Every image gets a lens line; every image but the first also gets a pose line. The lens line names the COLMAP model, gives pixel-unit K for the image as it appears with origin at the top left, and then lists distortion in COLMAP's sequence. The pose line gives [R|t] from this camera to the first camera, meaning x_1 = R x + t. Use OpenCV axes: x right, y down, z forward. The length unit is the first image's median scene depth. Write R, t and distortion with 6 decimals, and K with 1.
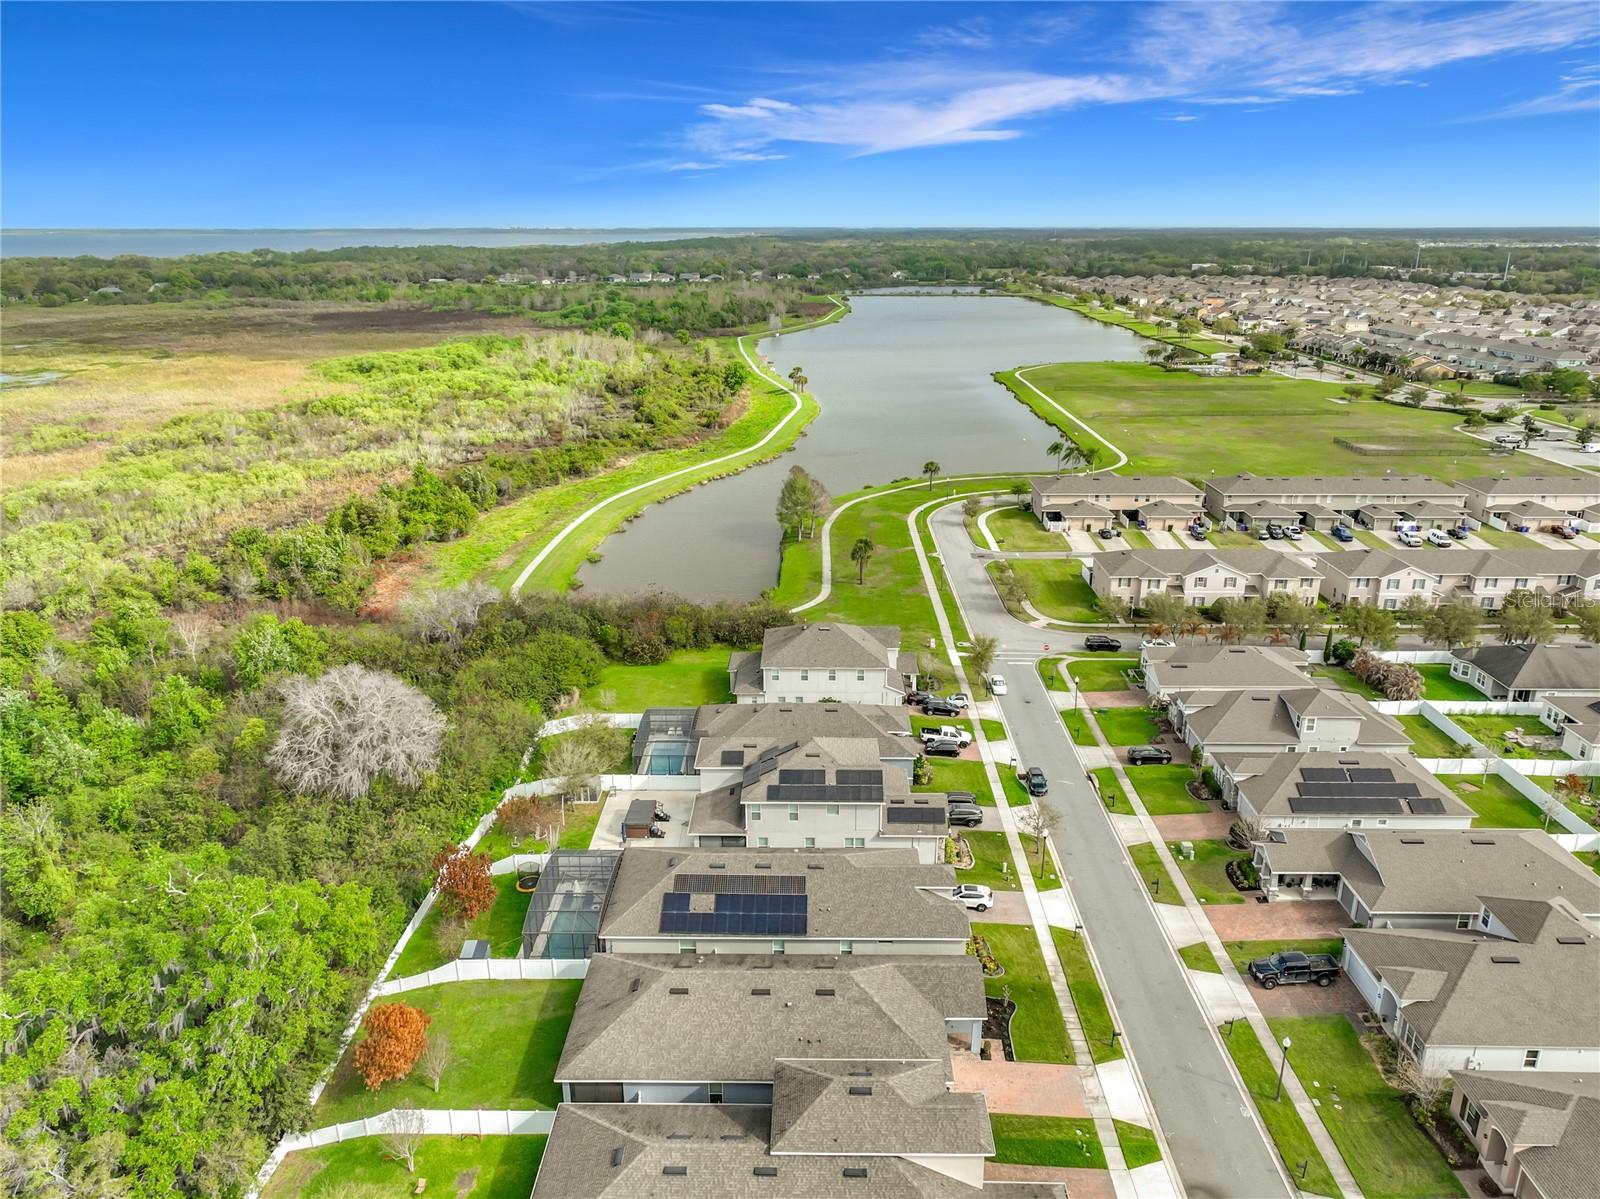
lens RADIAL K [[1130.2, 0, 814.8], [0, 1130.2, 620.6], [0, 0, 1]] dist [0.002944, 0.009203]
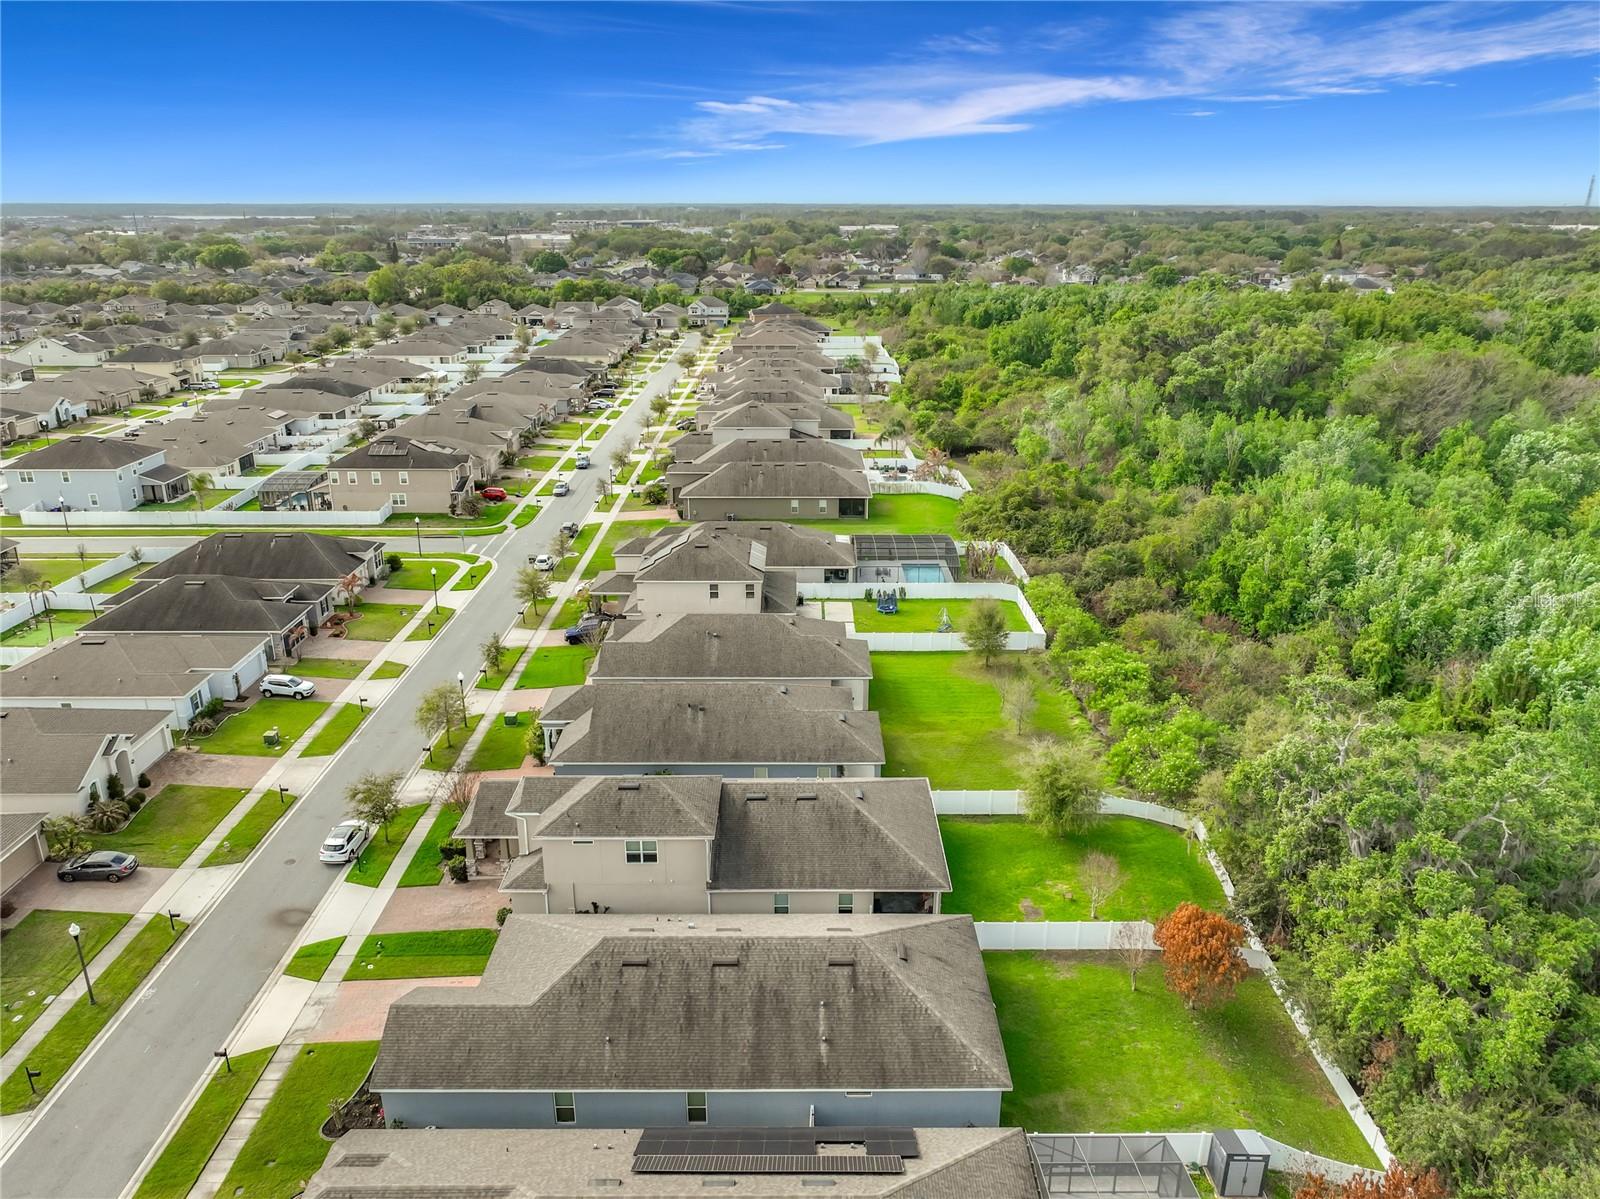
lens RADIAL K [[1151.6, 0, 800.6], [0, 1151.6, 588.5], [0, 0, 1]] dist [-0.006114, 0.000362]
pose [[-0.999998, -0.001187, -0.001304, -0.089545], [-0.001739, 0.786235, 0.617926, -0.301138], [0.000292, 0.617927, -0.786236, 1.395222]]
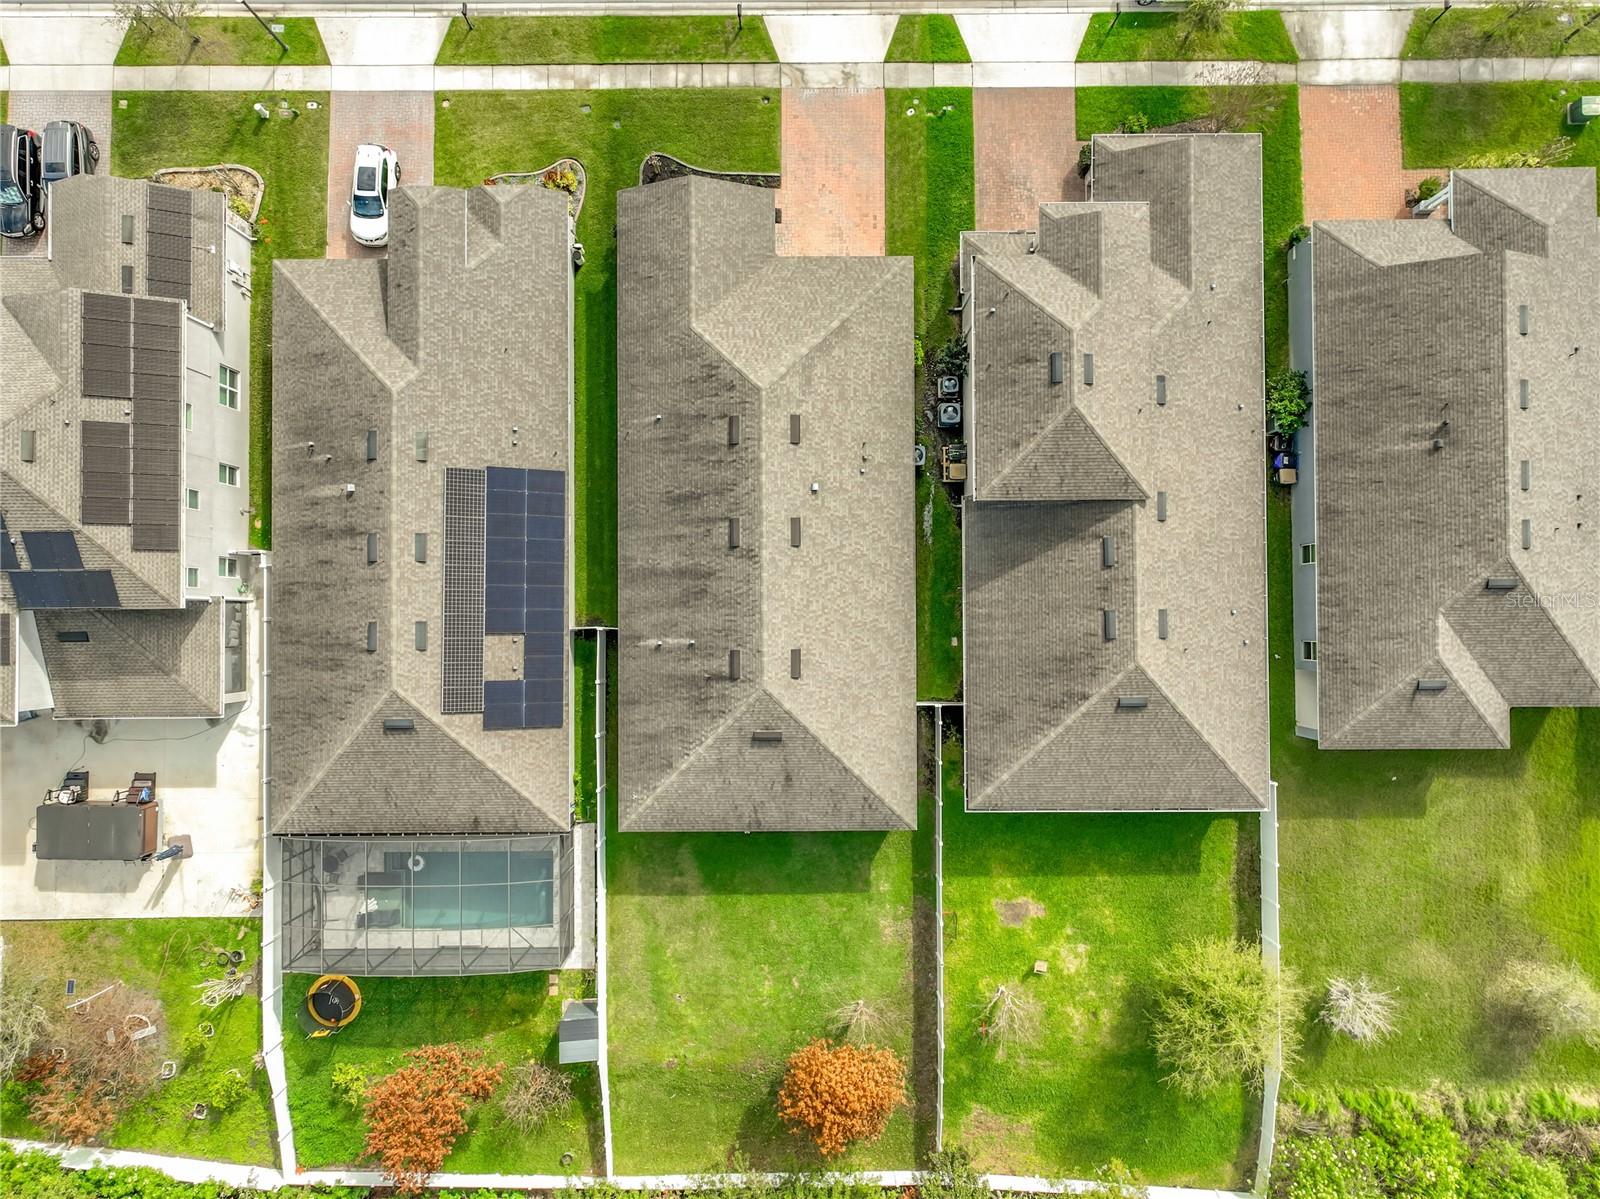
lens RADIAL K [[1122.6, 0, 806.8], [0, 1122.6, 596.6], [0, 0, 1]] dist [0.007173, 0.002392]
pose [[-0.008952, -0.999775, 0.019243, -0.091224], [0.331579, 0.015187, 0.943305, -0.243114], [-0.943385, 0.014825, 0.331368, 0.756873]]
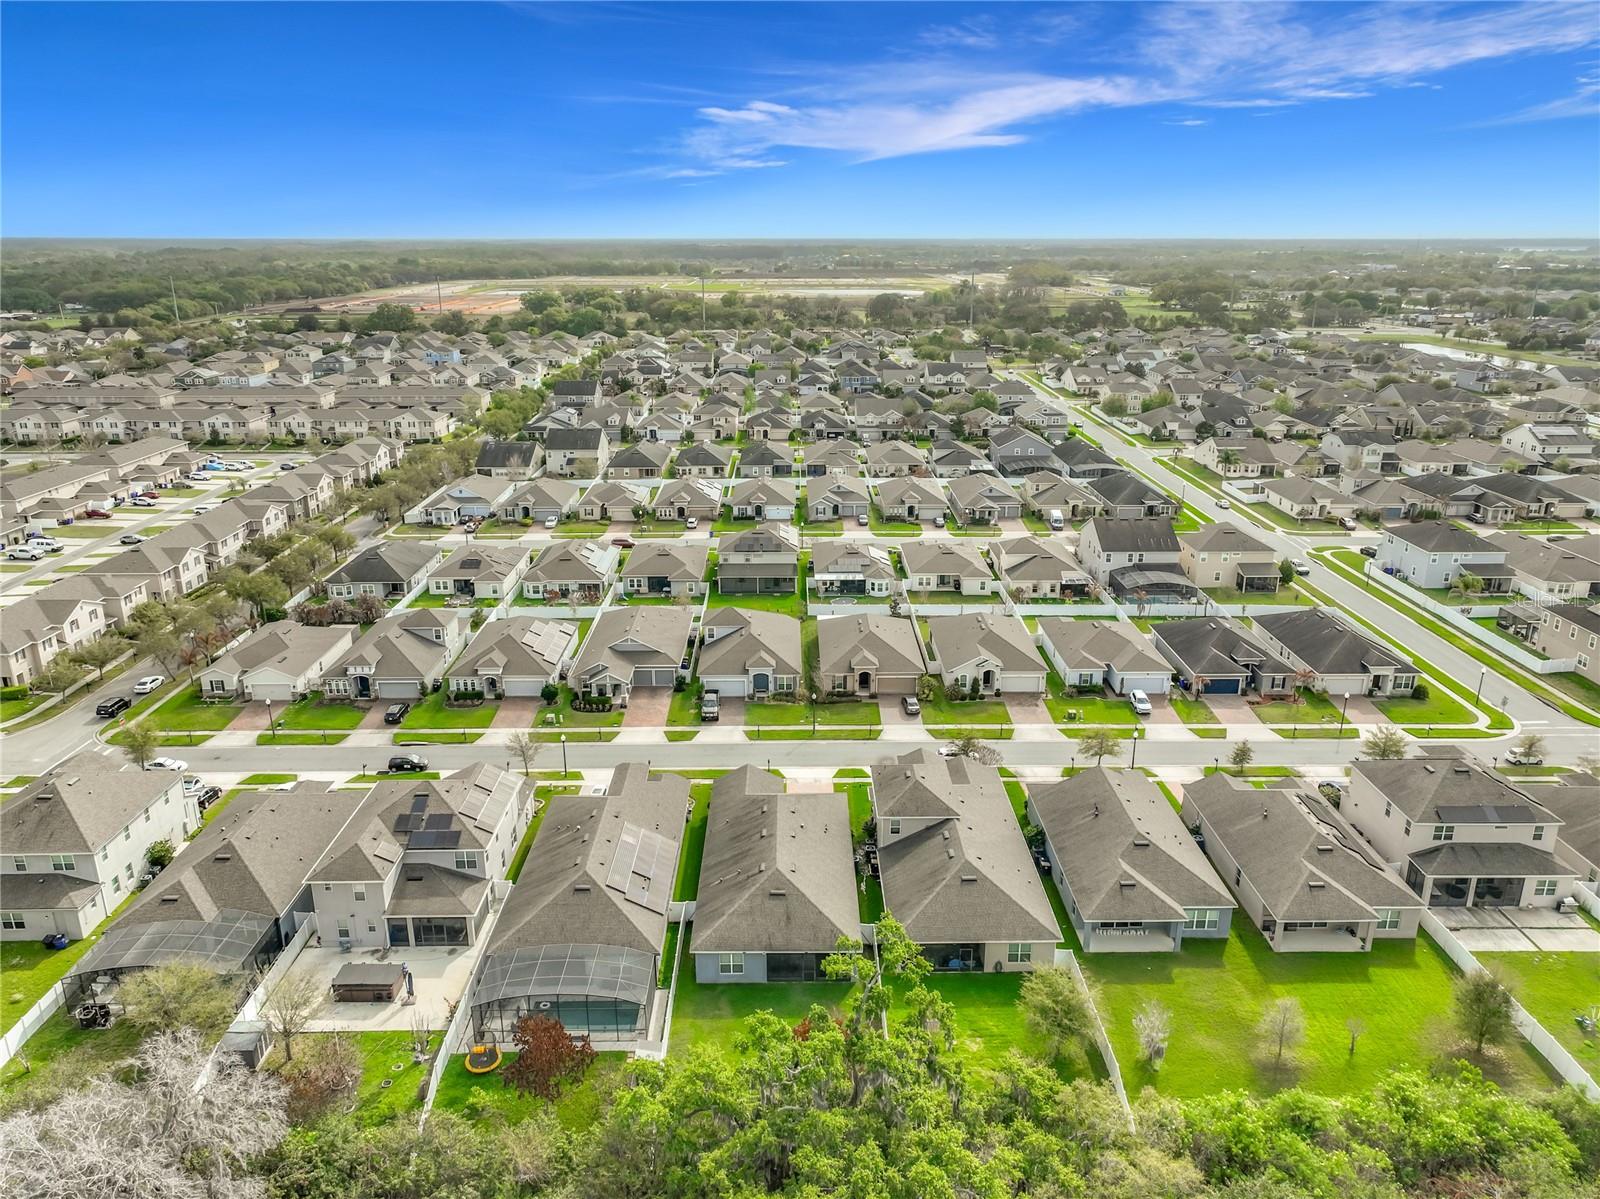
lens RADIAL K [[1122.6, 0, 806.8], [0, 1122.6, 596.6], [0, 0, 1]] dist [0.007173, 0.002392]
pose [[-0.019238, -0.307065, 0.951494, -1.127364], [0.332245, 0.895625, 0.295752, -0.271061], [-0.942997, 0.321819, 0.084790, 0.758605]]
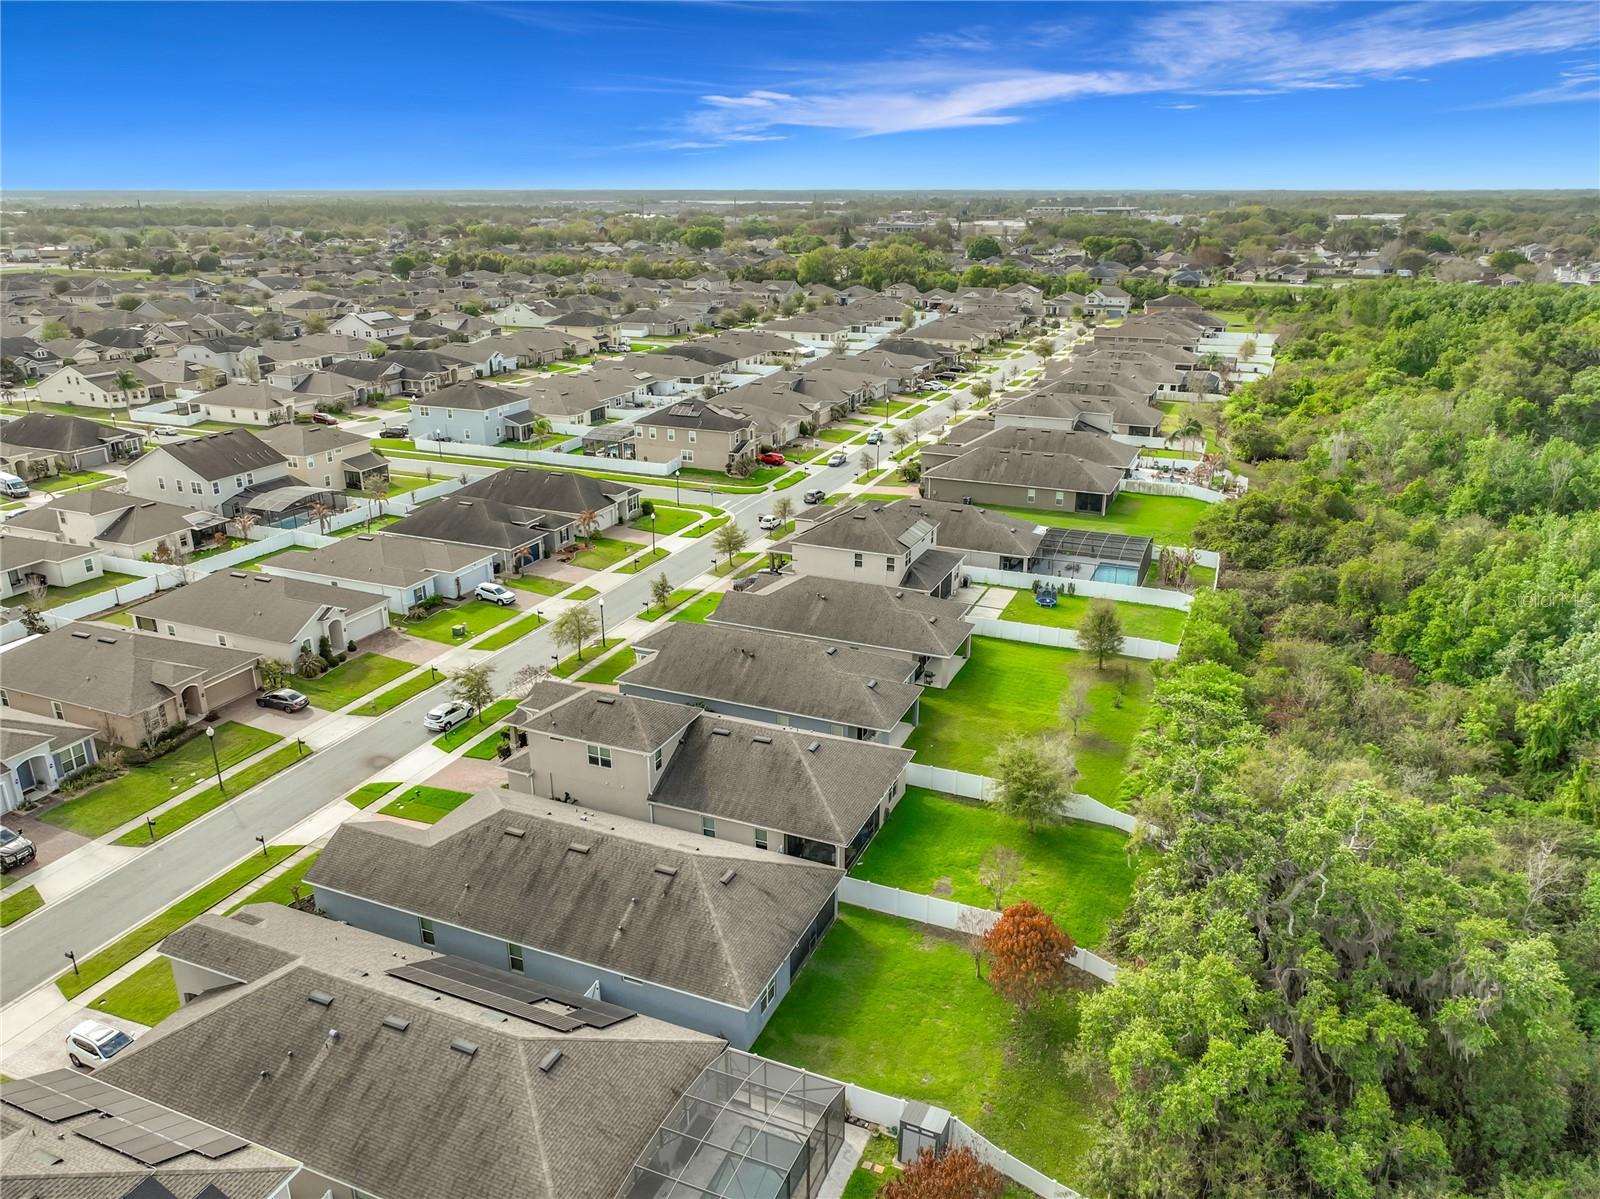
lens RADIAL K [[1143.6, 0, 800.0], [0, 1143.6, 599.5], [0, 0, 1]] dist [0.001819, -0.000477]
pose [[-0.919387, -0.133305, 0.370077, -0.460271], [0.131689, 0.782223, 0.608921, -0.299005], [-0.370656, 0.608569, -0.701611, 1.386782]]
